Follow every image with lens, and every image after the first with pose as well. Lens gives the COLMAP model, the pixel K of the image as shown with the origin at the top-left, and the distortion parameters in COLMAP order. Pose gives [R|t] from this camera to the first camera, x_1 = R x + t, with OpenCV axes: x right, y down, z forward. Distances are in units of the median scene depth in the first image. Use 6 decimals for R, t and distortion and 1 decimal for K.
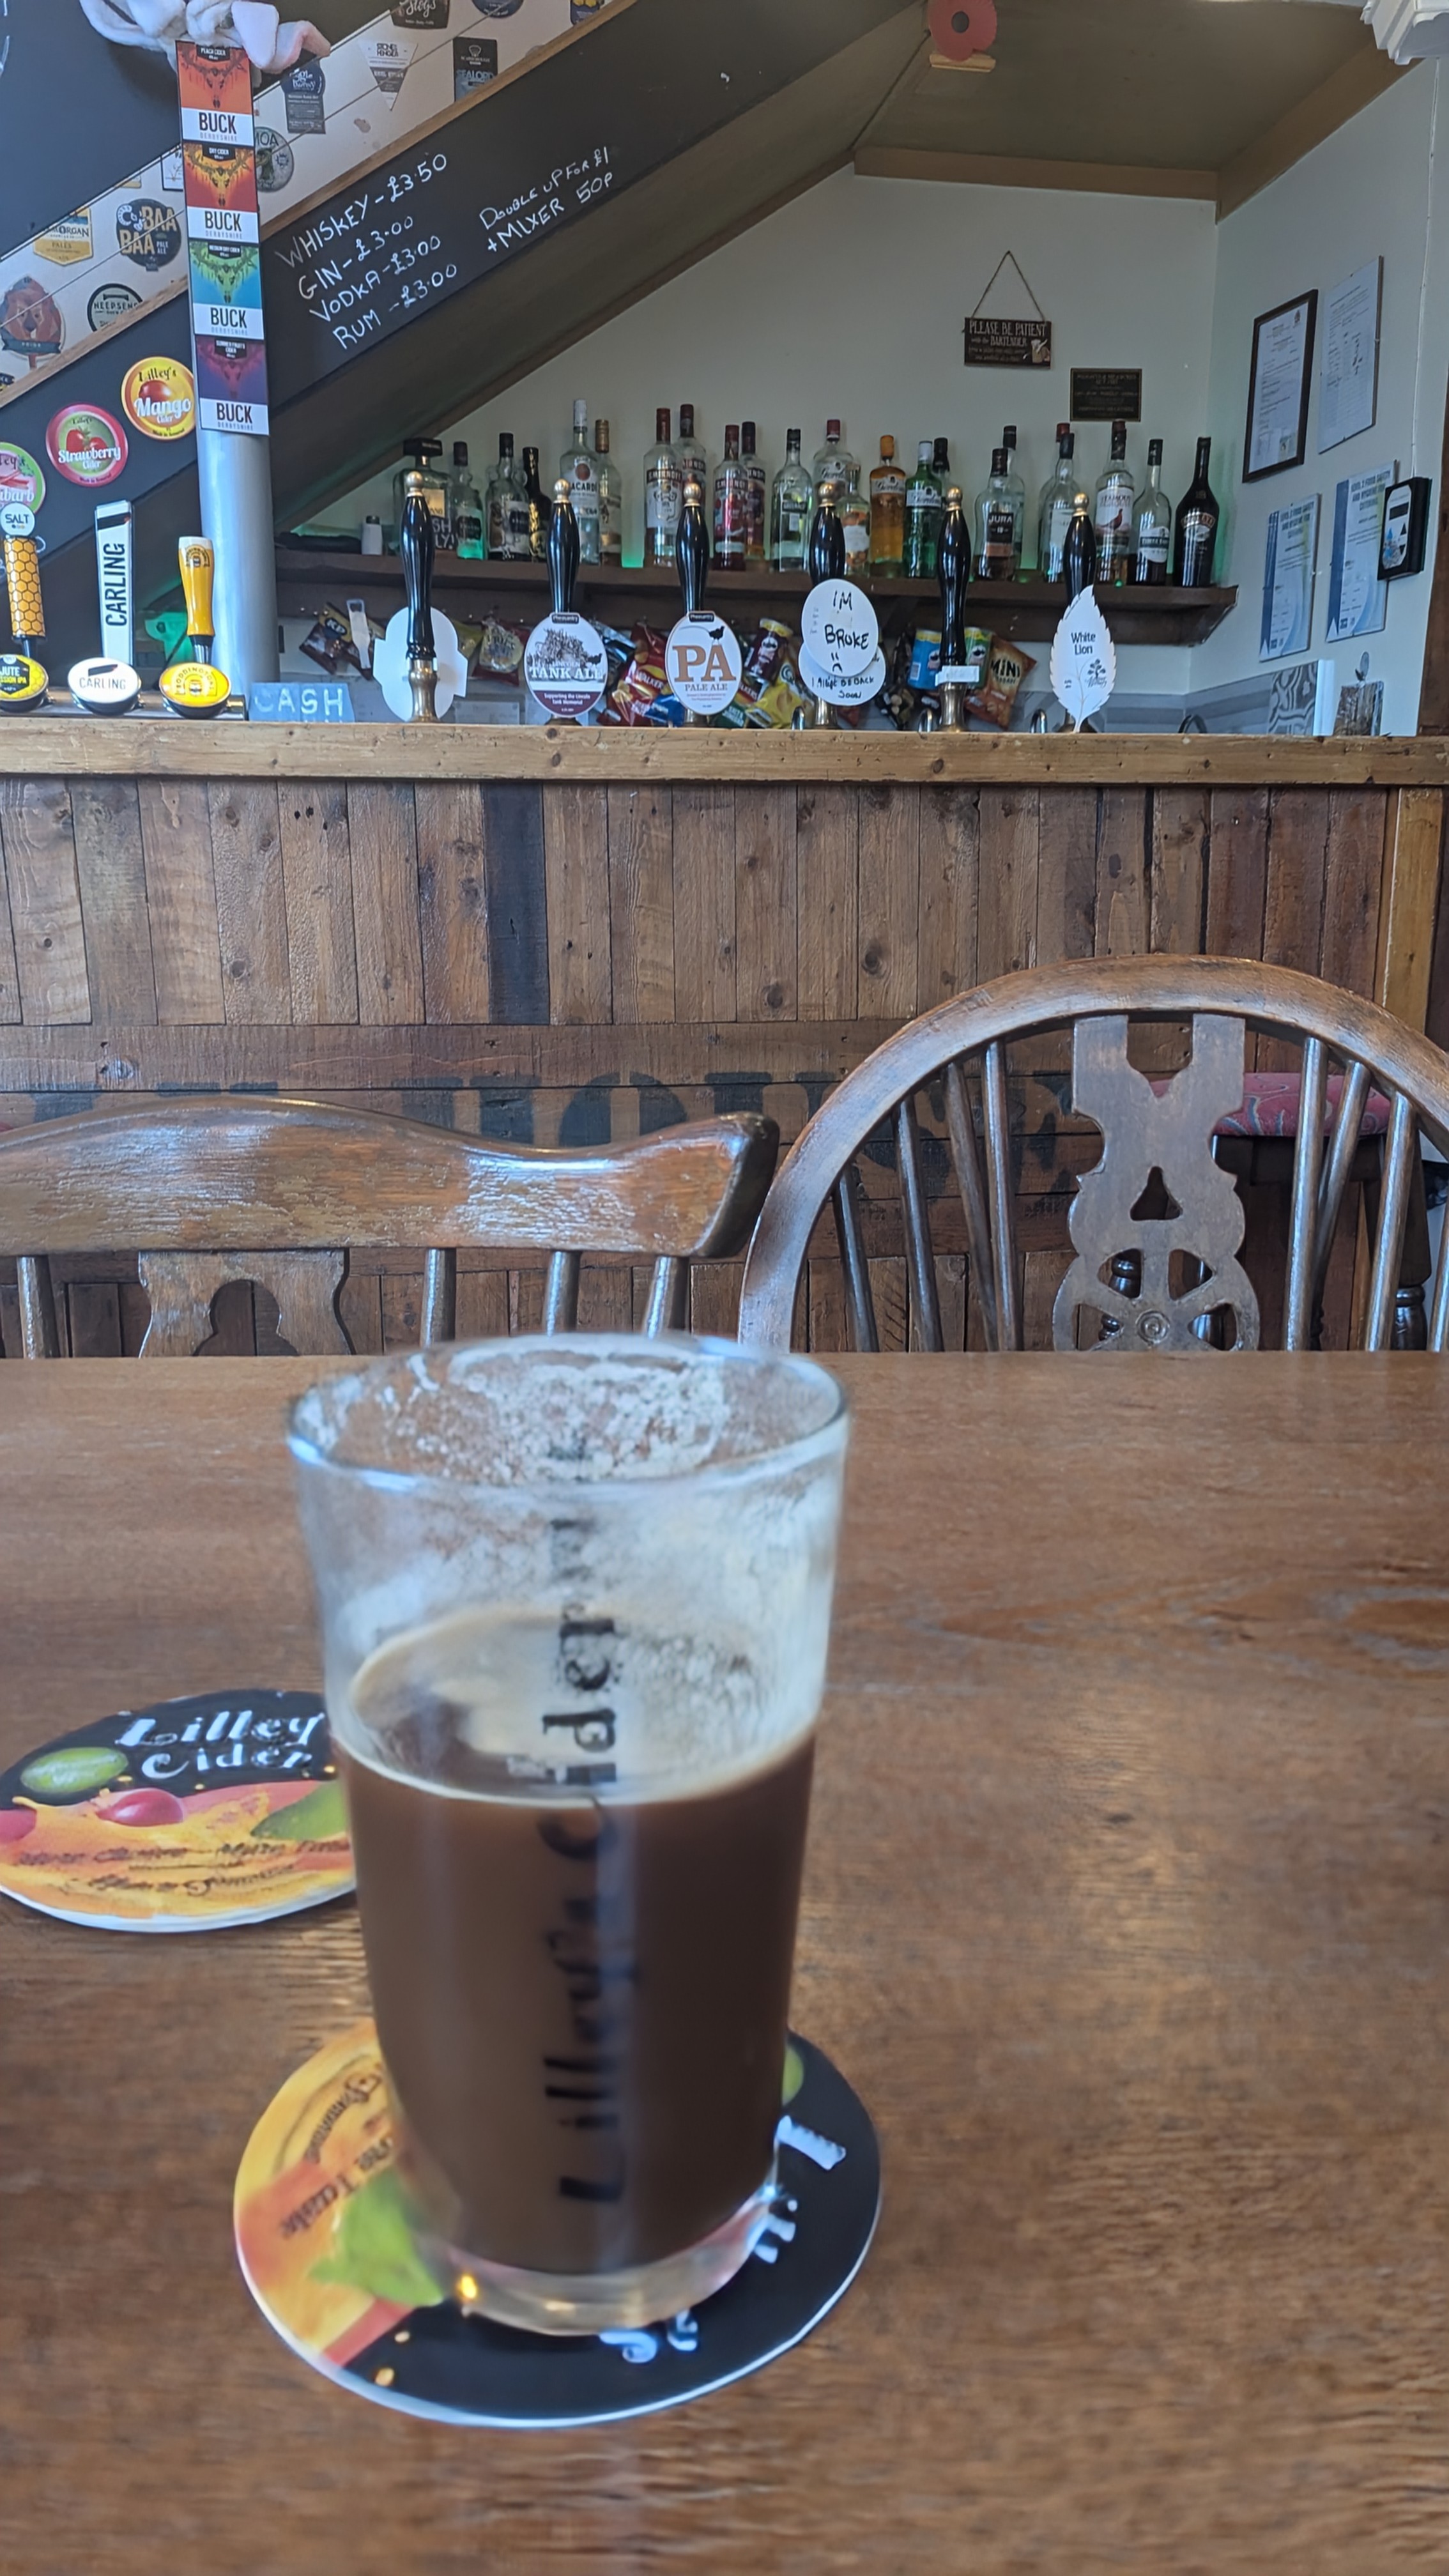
lens RADIAL K [[1832.8, 0, 703.4], [0, 1832.8, 1270.9], [0, 0, 1]] dist [0.022346, -0.010886]
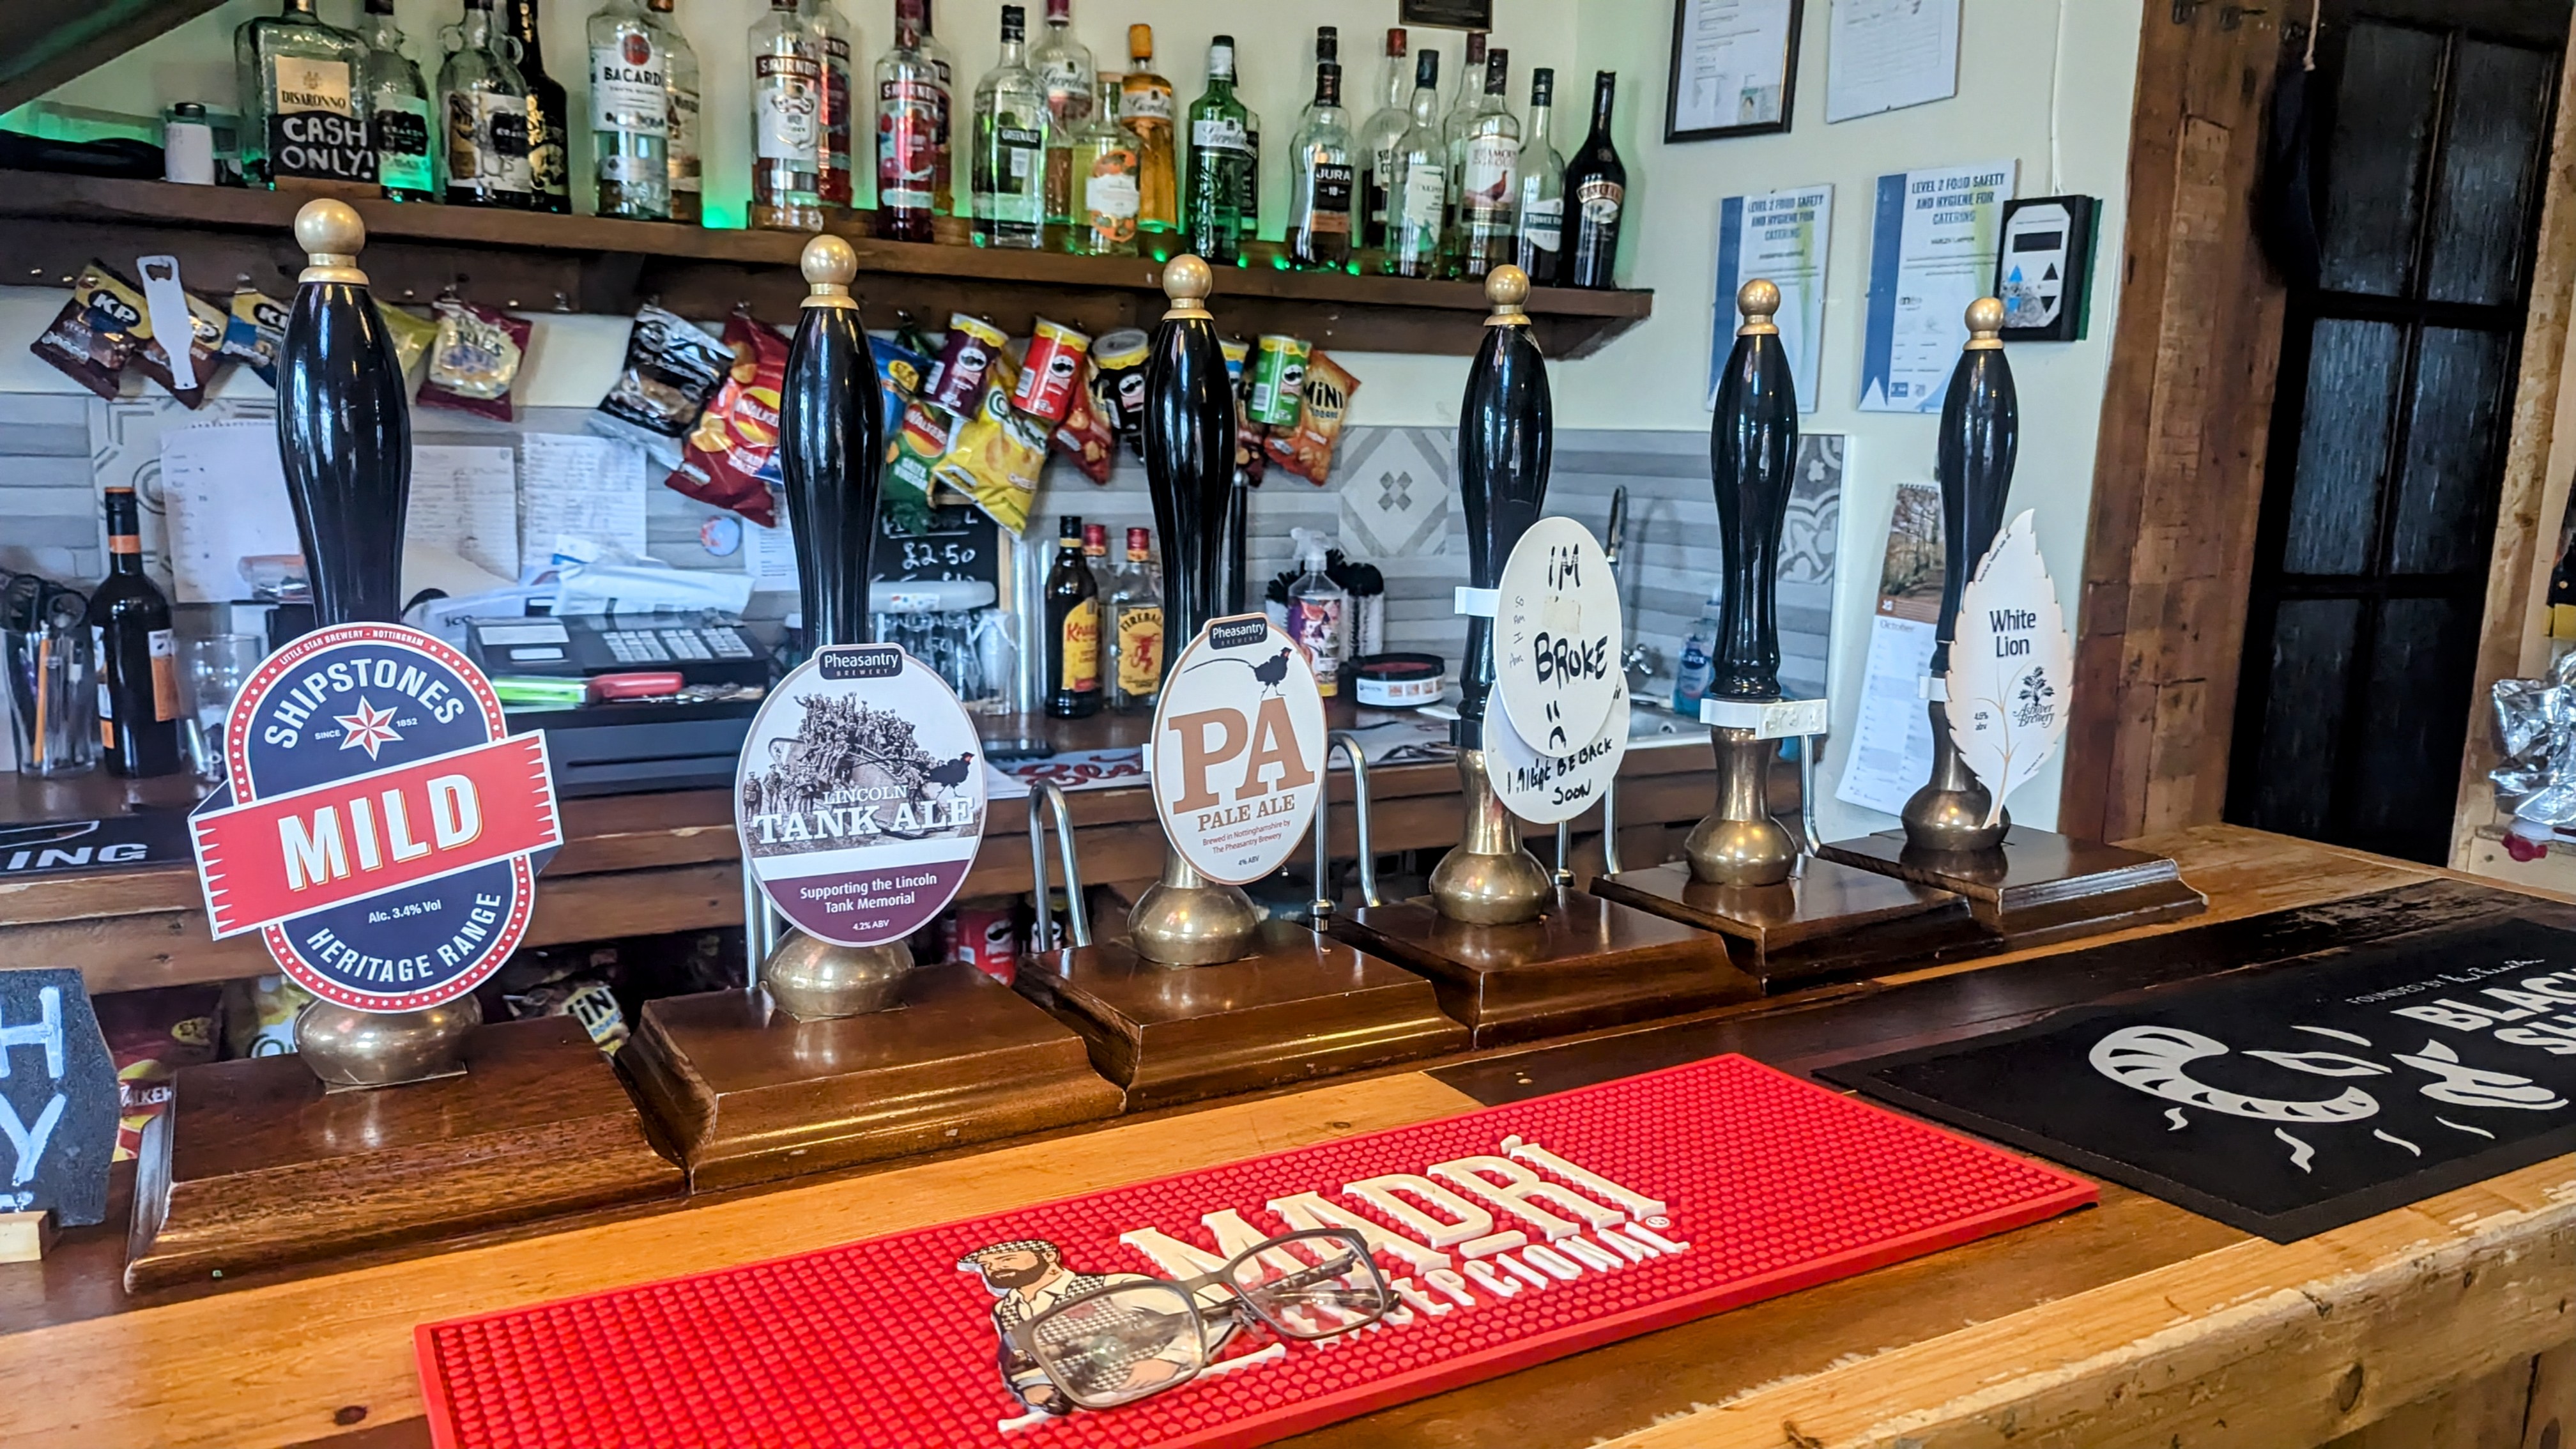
lens RADIAL K [[1832.8, 0, 1279.1], [0, 1832.8, 732.4], [0, 0, 1]] dist [0.022346, -0.010886]
pose [[0.942827, -0.040827, 0.330772, -1.000948], [0.048676, 0.998695, -0.015477, -2.946861], [-0.329709, 0.030693, 0.943584, 5.905508]]
